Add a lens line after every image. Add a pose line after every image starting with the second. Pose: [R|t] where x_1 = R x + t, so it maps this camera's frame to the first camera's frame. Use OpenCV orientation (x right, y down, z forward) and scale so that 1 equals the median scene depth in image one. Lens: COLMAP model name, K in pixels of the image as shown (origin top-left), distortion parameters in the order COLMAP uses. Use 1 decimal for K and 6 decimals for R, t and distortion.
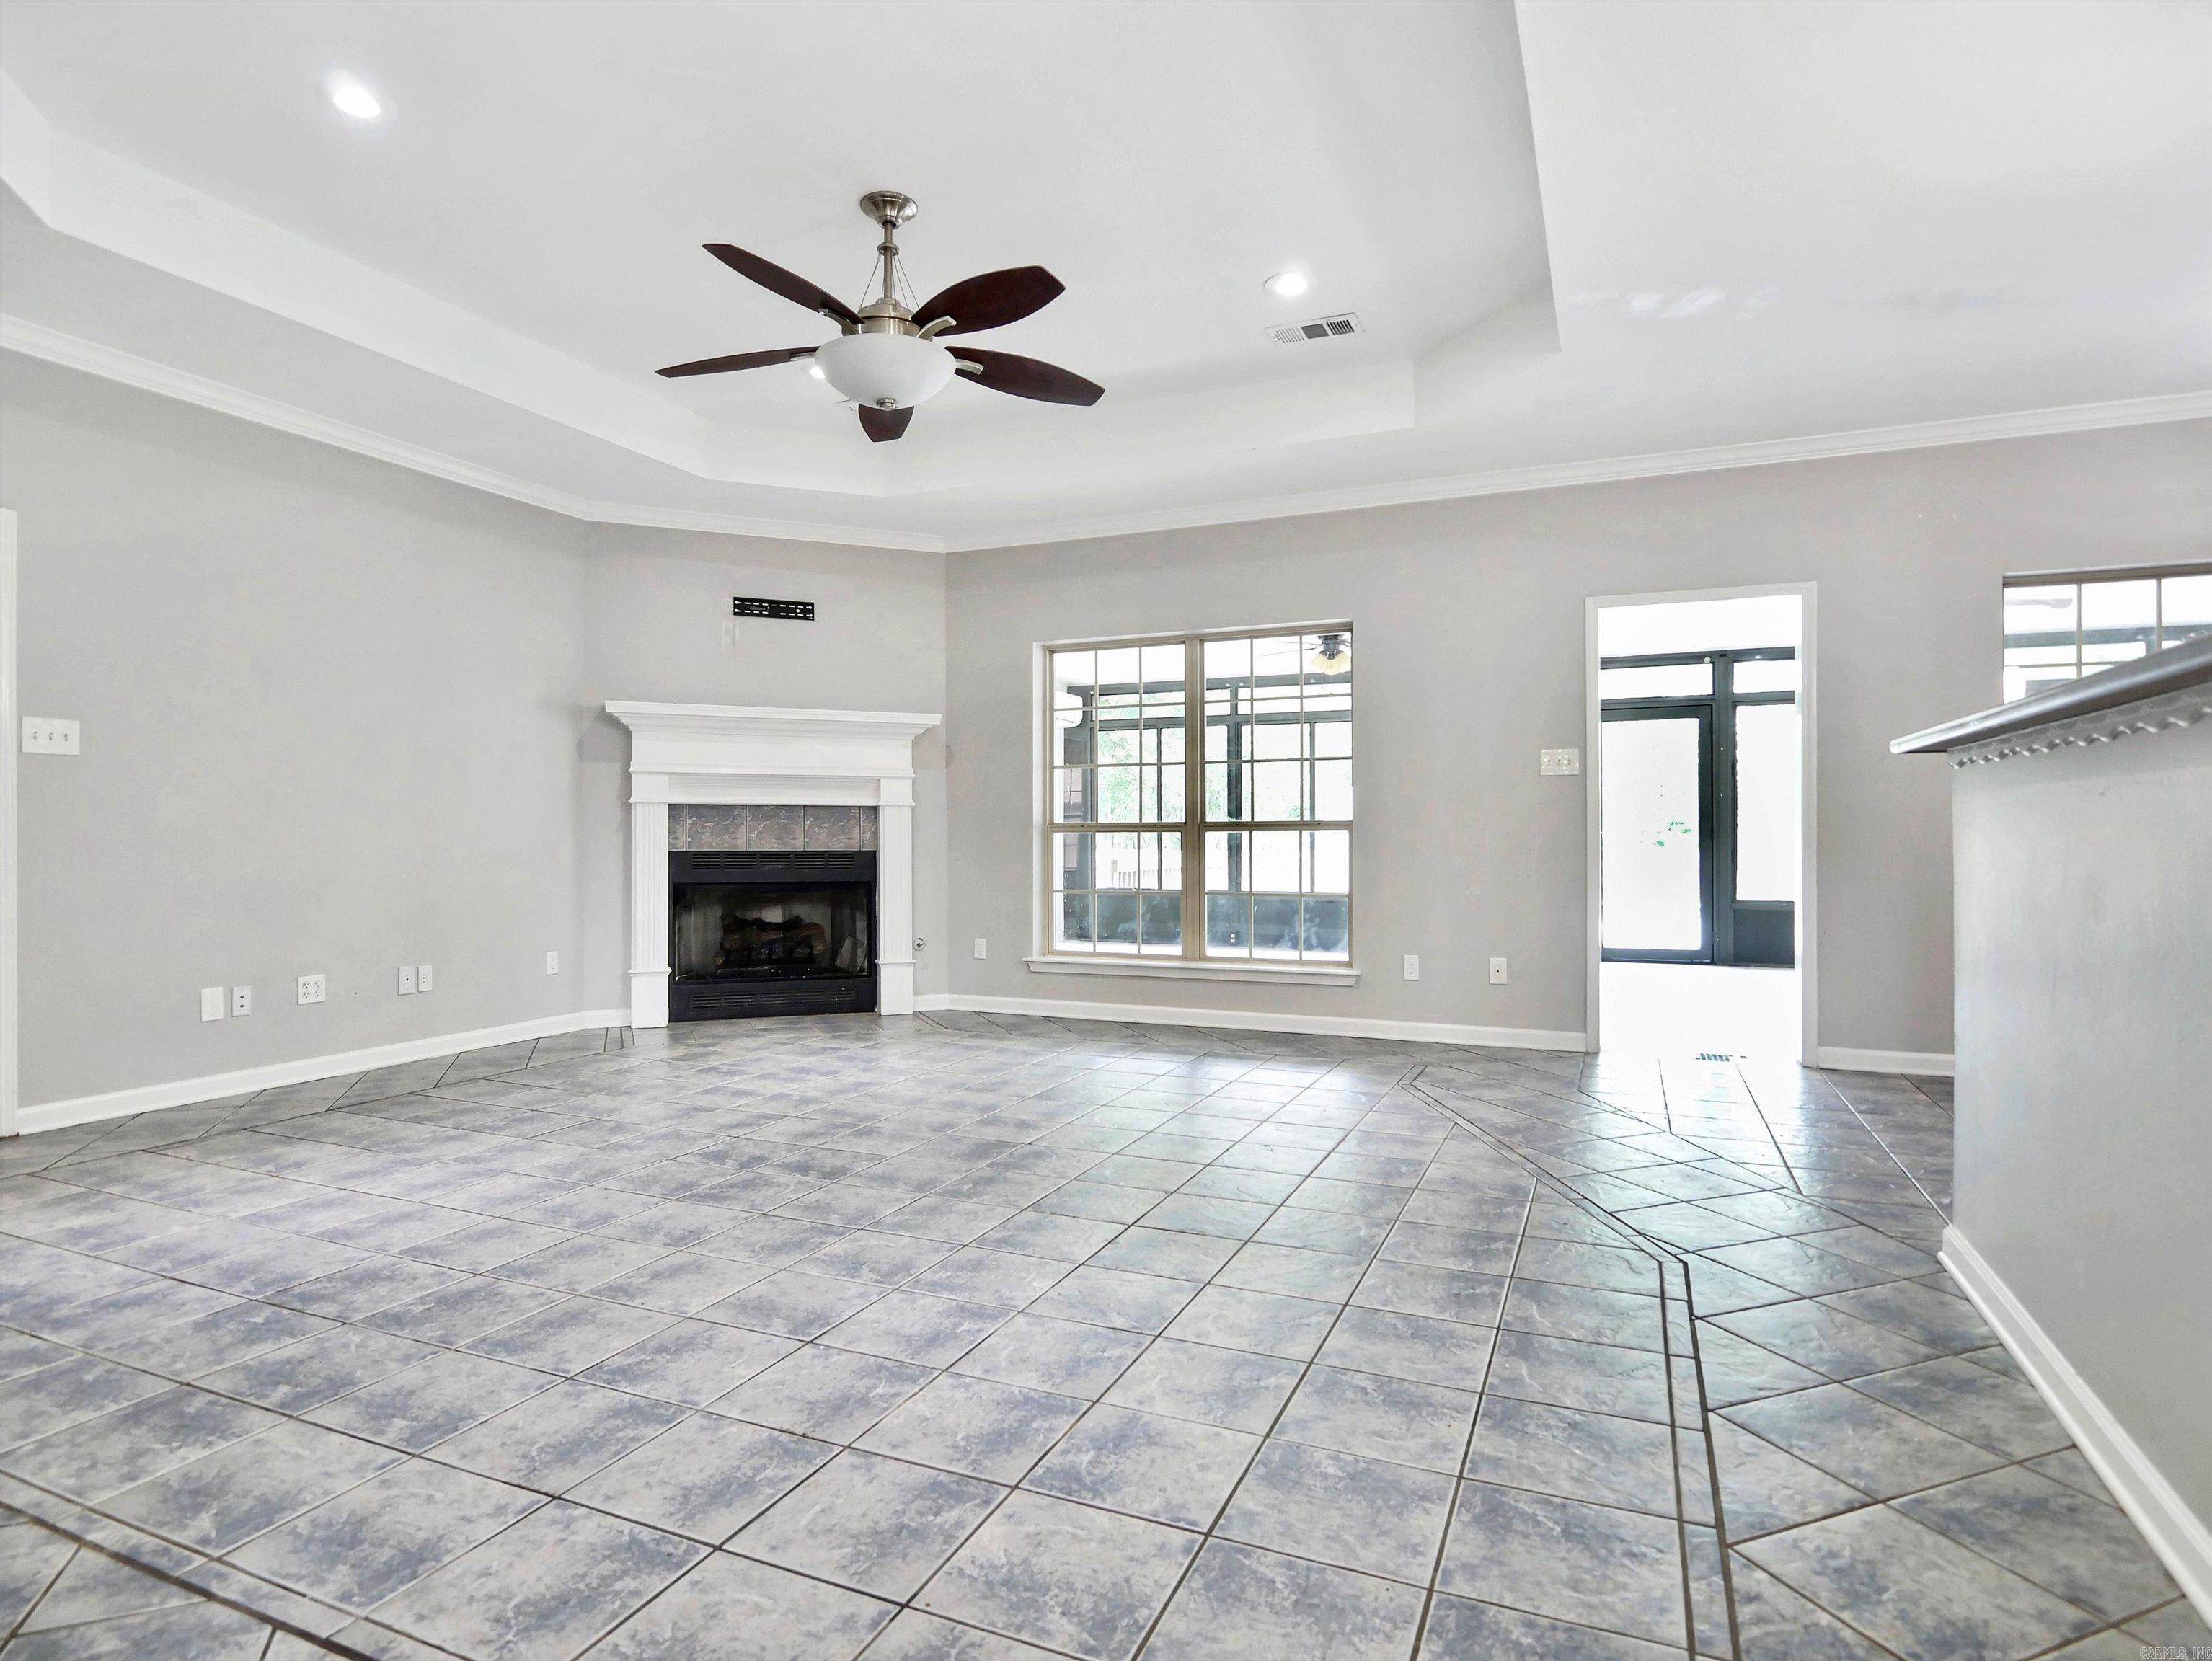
lens RADIAL K [[1206.1, 0, 1096.3], [0, 1206.1, 837.5], [0, 0, 1]] dist [-0.009558, -0.002787]
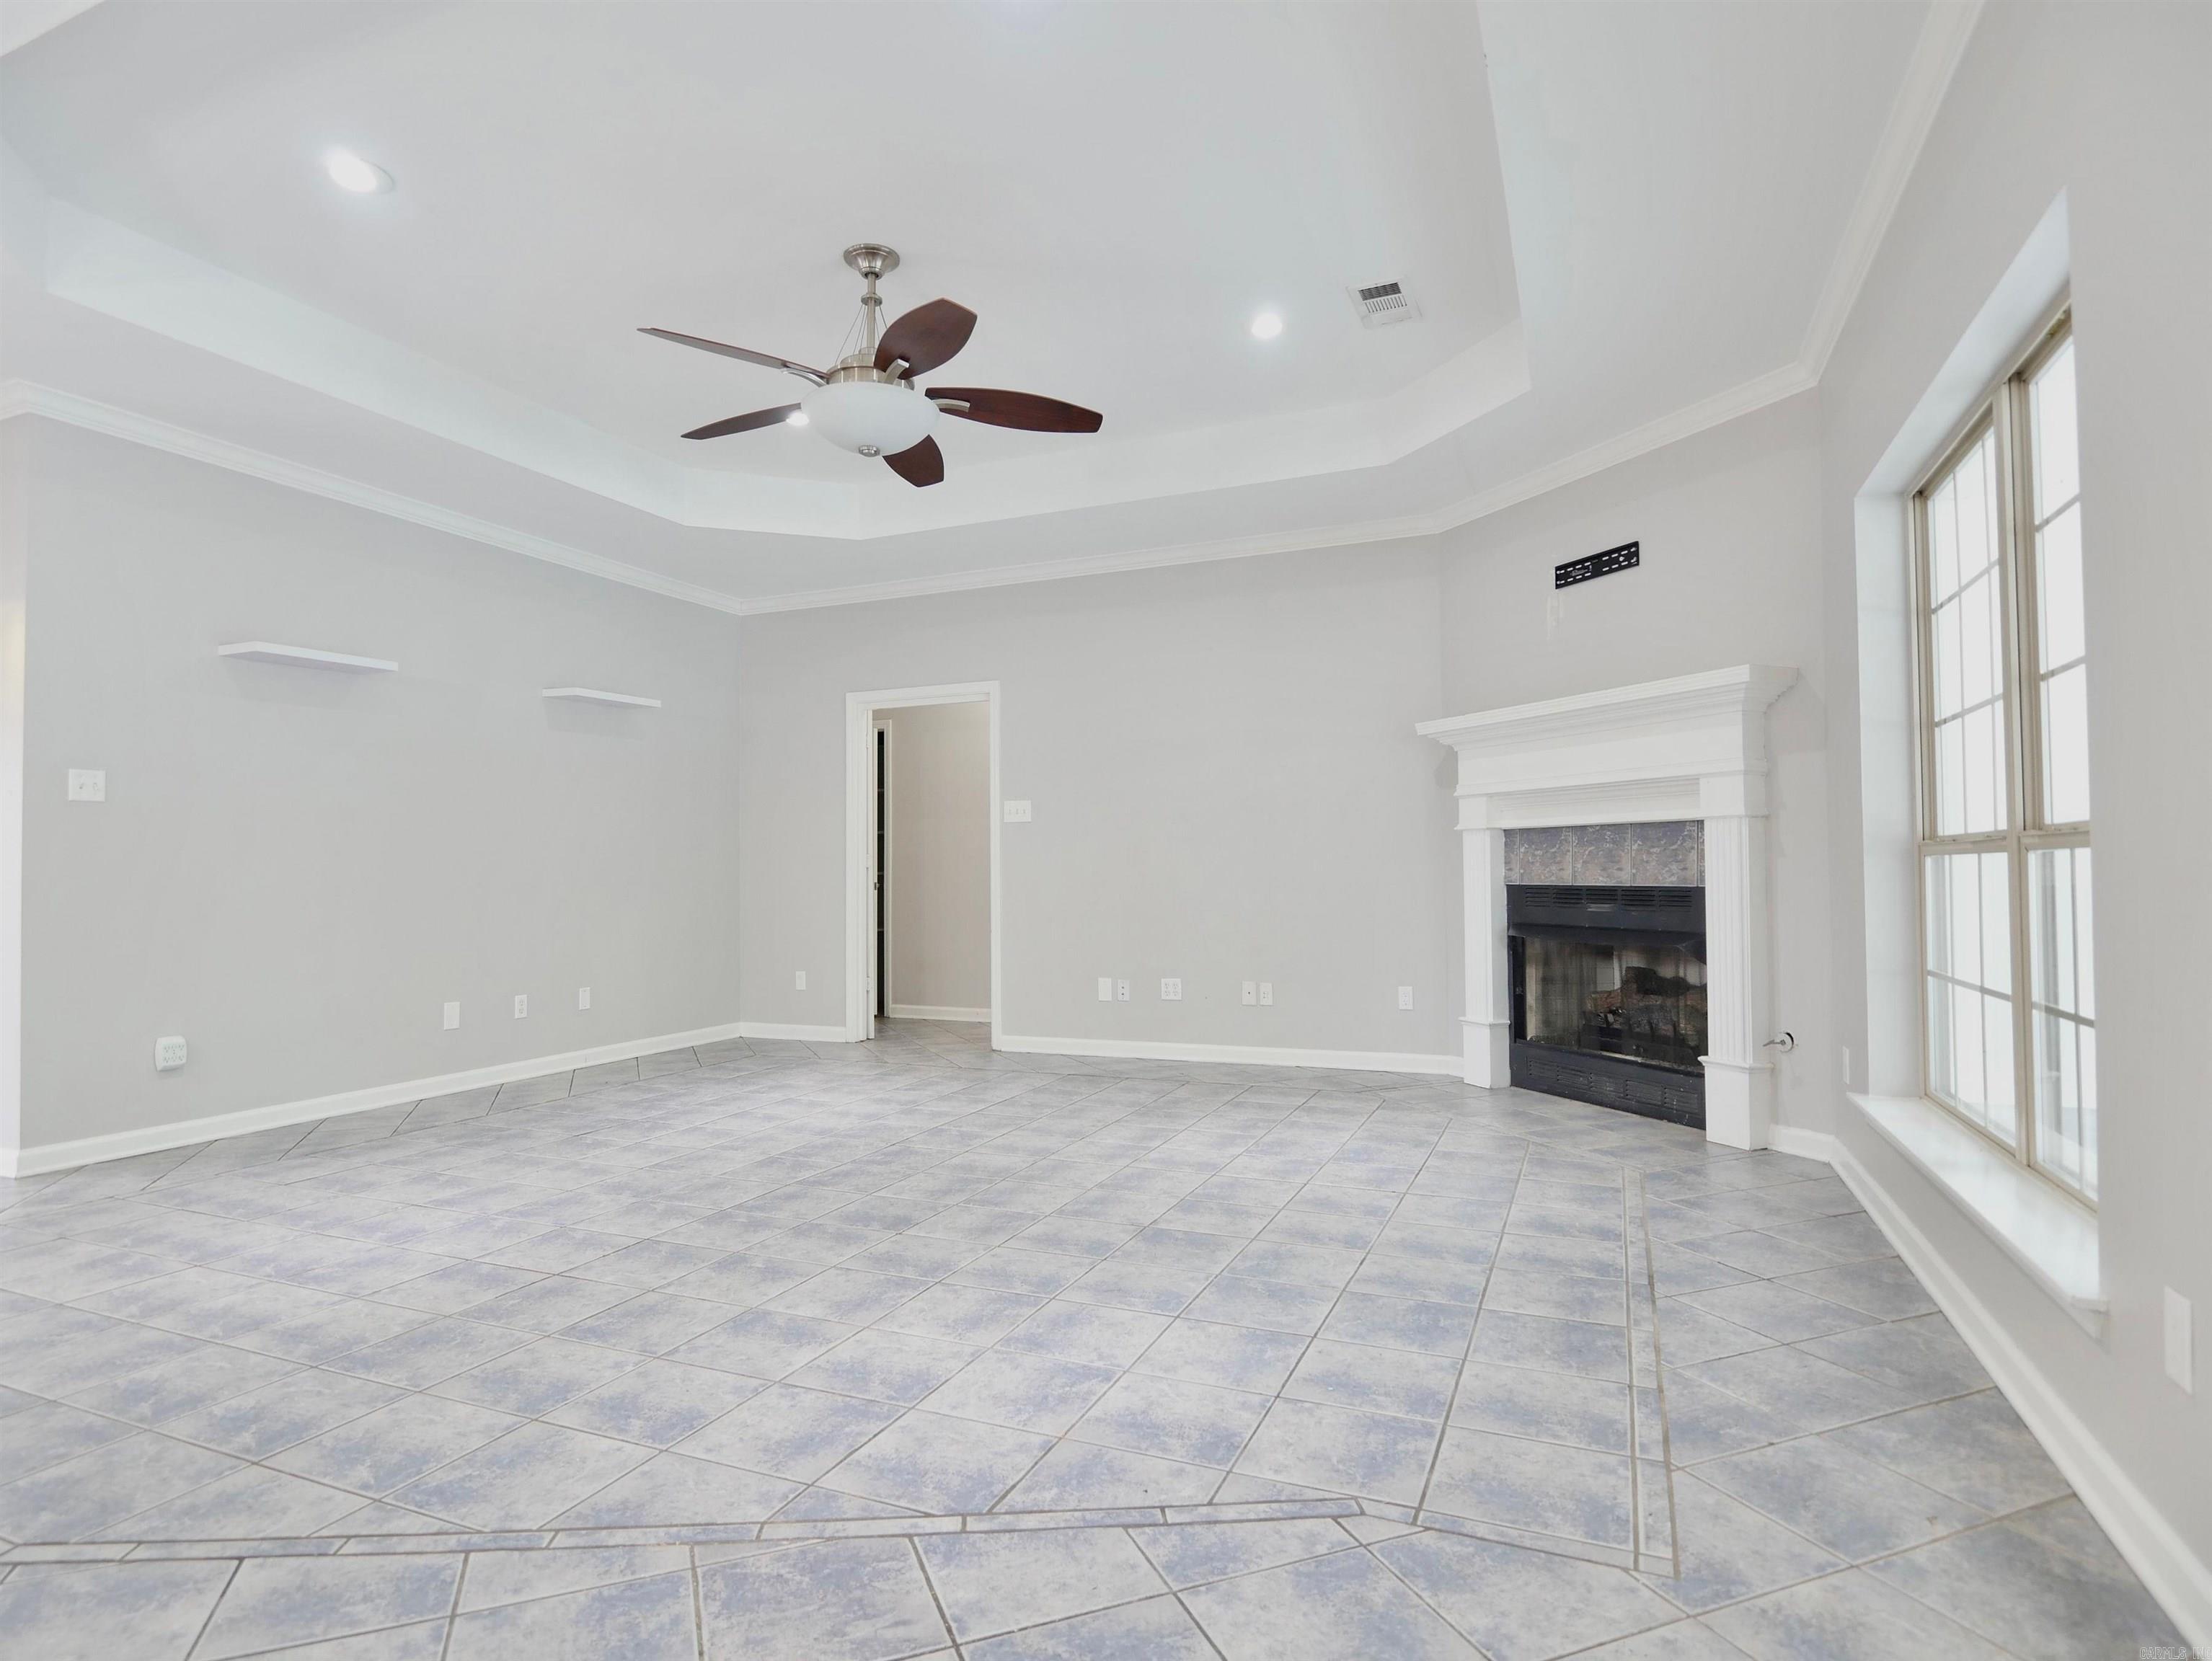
lens RADIAL K [[1206.1, 0, 1094.0], [0, 1206.1, 831.6], [0, 0, 1]] dist [-0.009558, -0.002787]
pose [[0.009175, -0.033567, -0.999394, 0.585725], [0.008550, 0.999403, -0.033489, -0.000115], [0.999921, -0.008238, 0.009456, 0.822842]]
